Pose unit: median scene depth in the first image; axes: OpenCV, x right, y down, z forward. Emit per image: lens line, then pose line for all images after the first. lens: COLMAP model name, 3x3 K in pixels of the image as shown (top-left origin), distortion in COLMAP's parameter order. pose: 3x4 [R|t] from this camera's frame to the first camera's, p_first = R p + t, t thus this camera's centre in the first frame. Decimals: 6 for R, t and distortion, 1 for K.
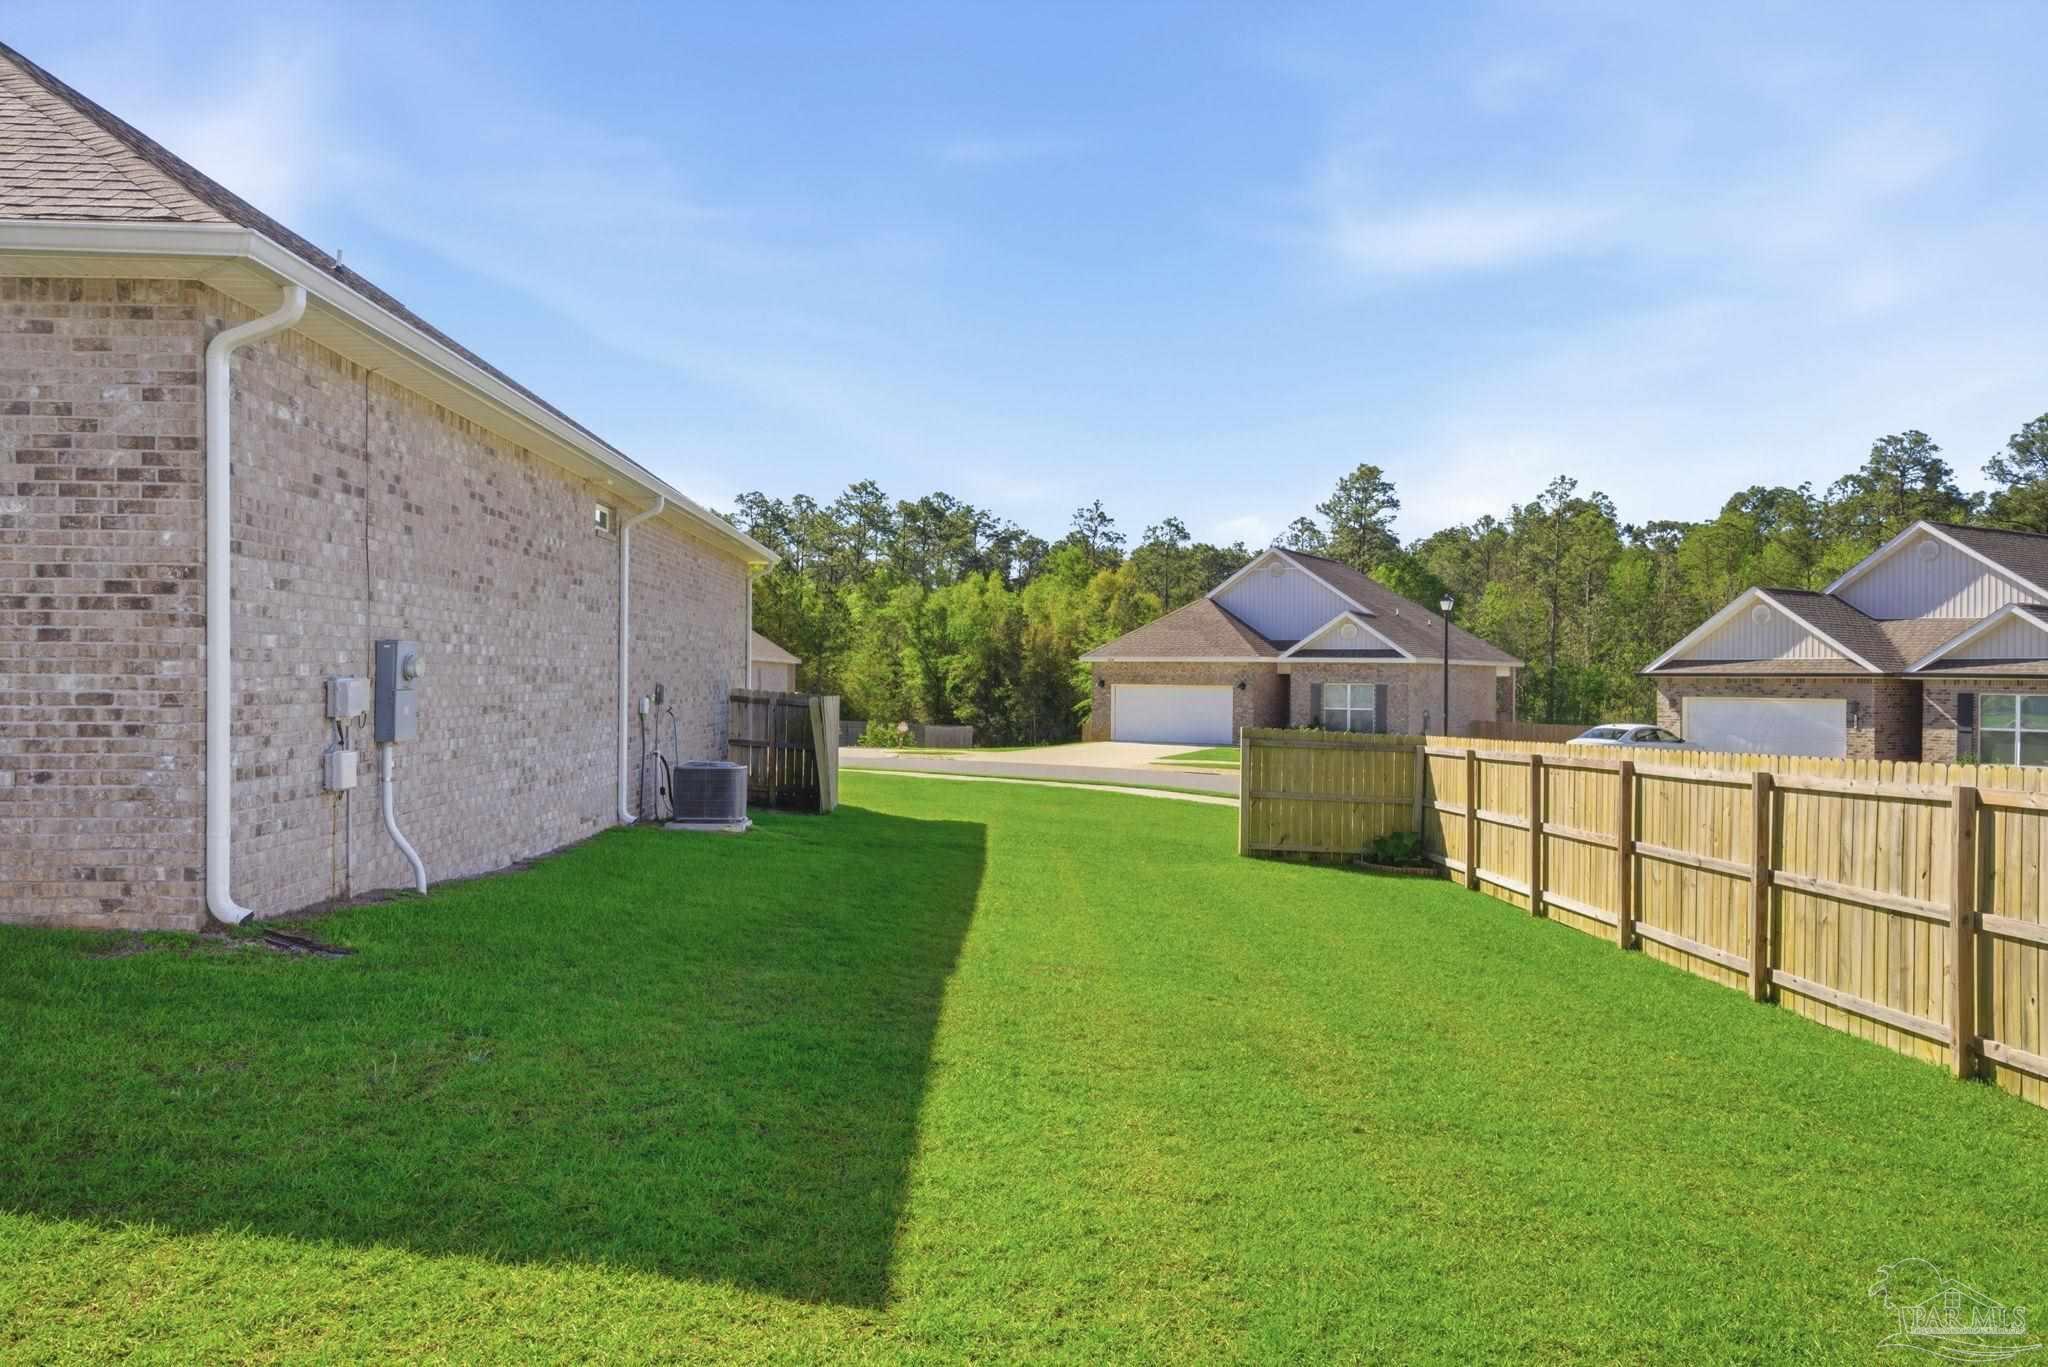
lens RADIAL K [[1495.2, 0, 1038.4], [0, 1495.2, 669.2], [0, 0, 1]] dist [0.003763, 0.009266]
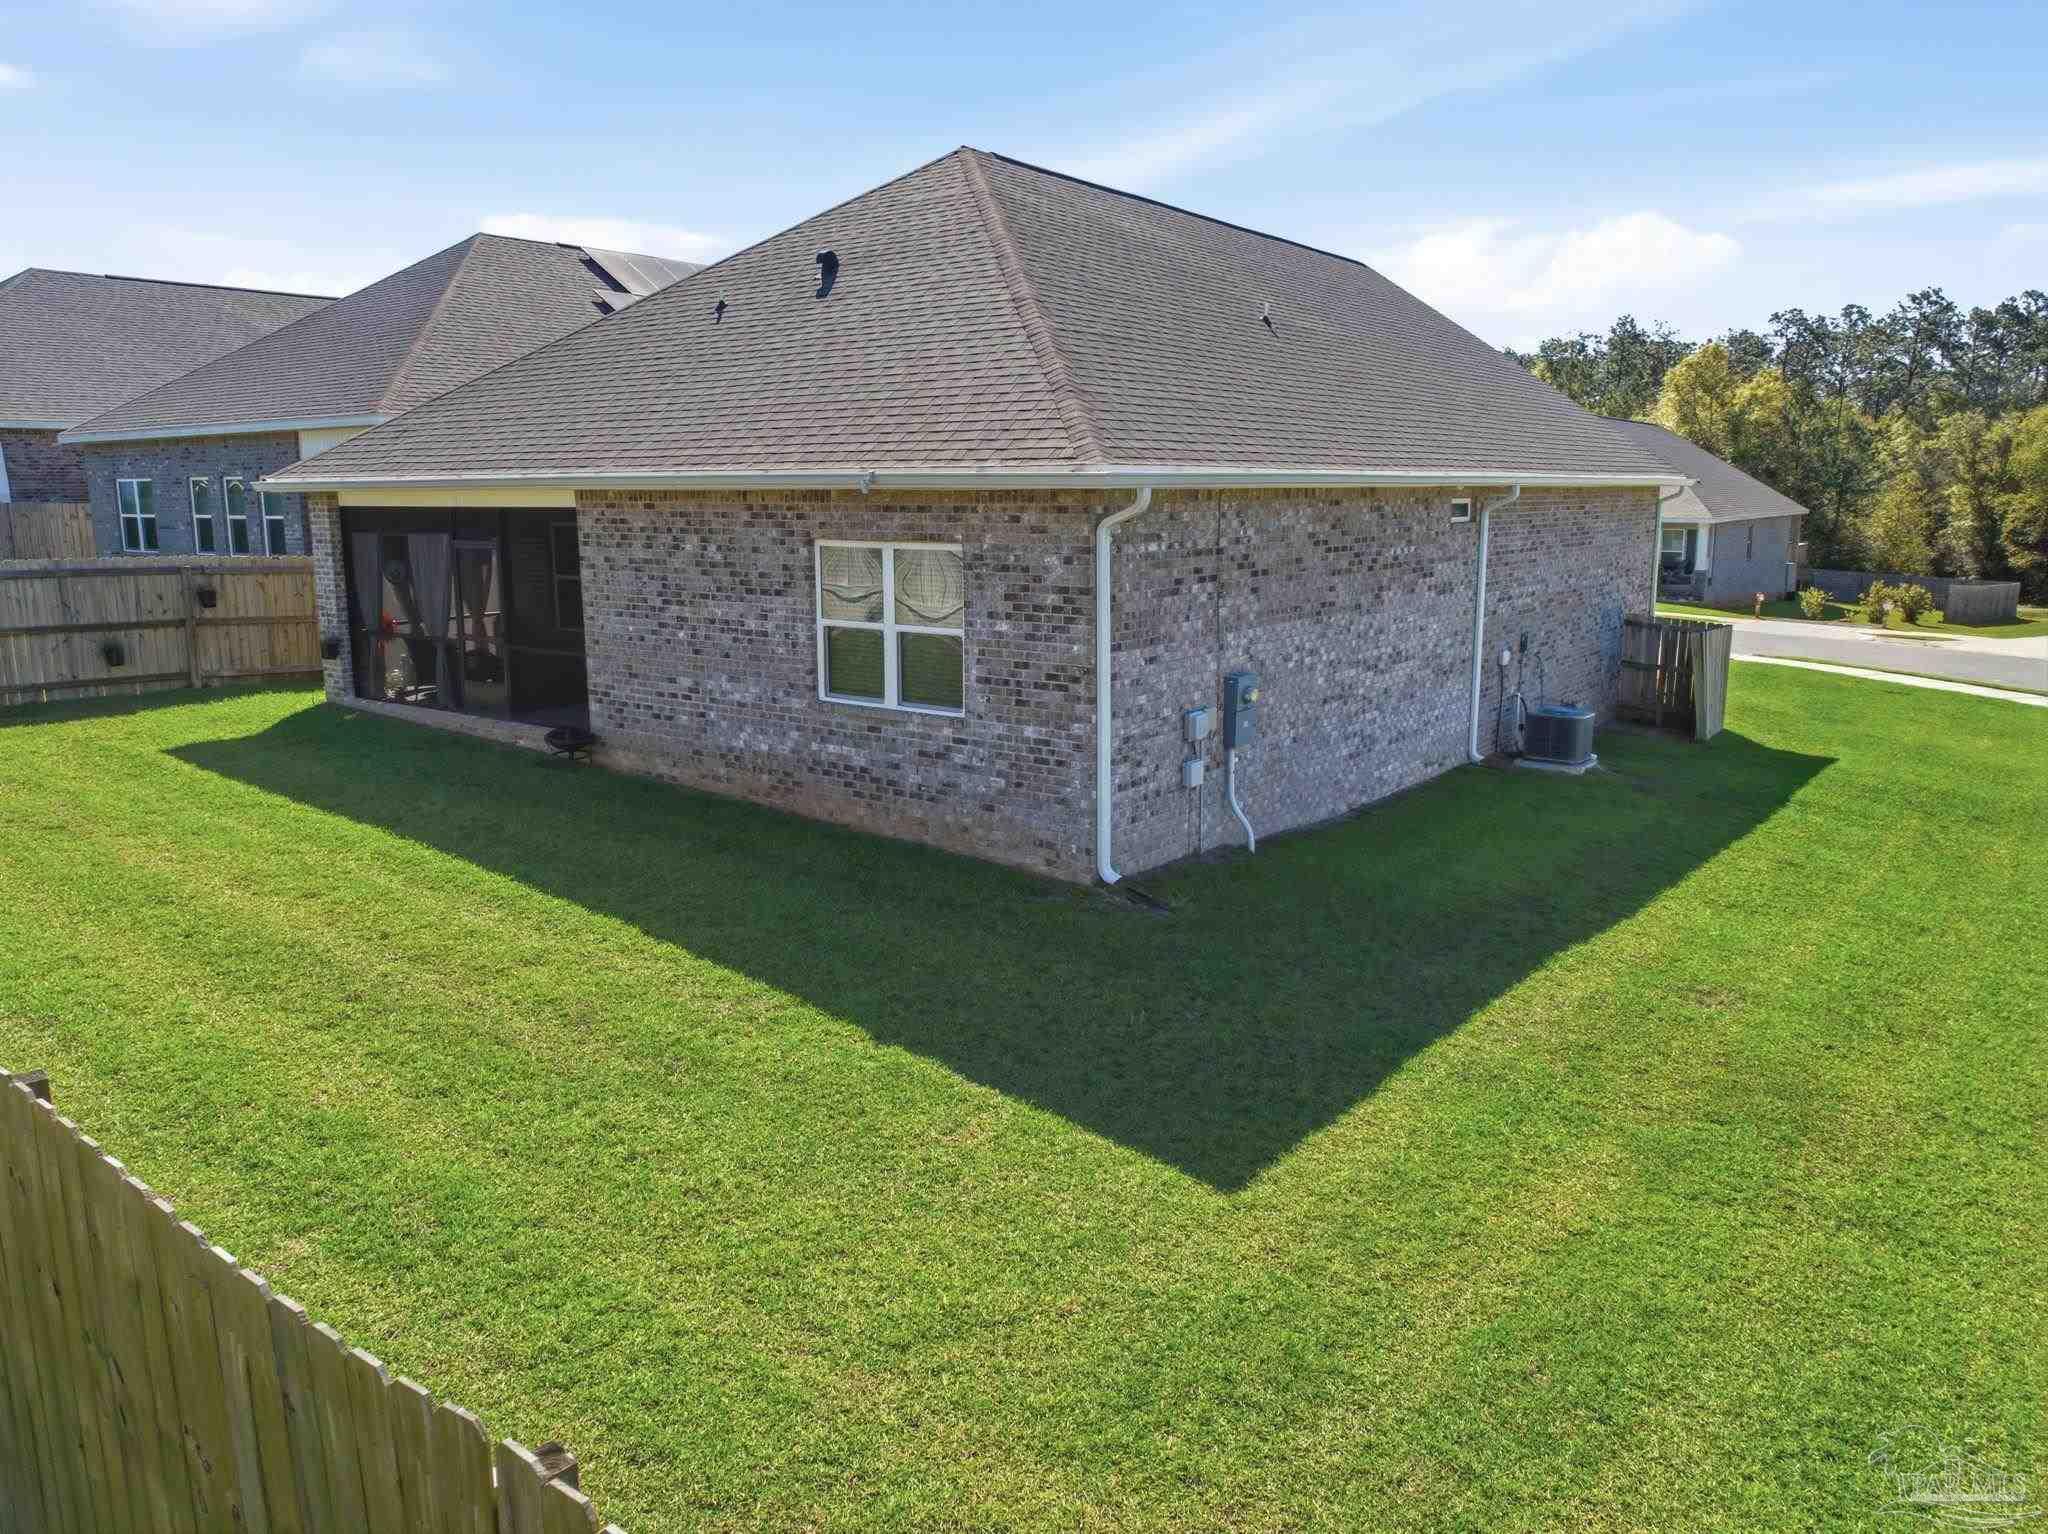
lens RADIAL K [[1441.8, 0, 1027.4], [0, 1441.8, 759.6], [0, 0, 1]] dist [-0.039273, -0.000673]
pose [[0.776493, 0.110305, -0.620396, 0.276815], [0.010051, 0.982266, 0.187225, -0.201572], [0.630046, -0.151615, 0.761614, -0.185762]]
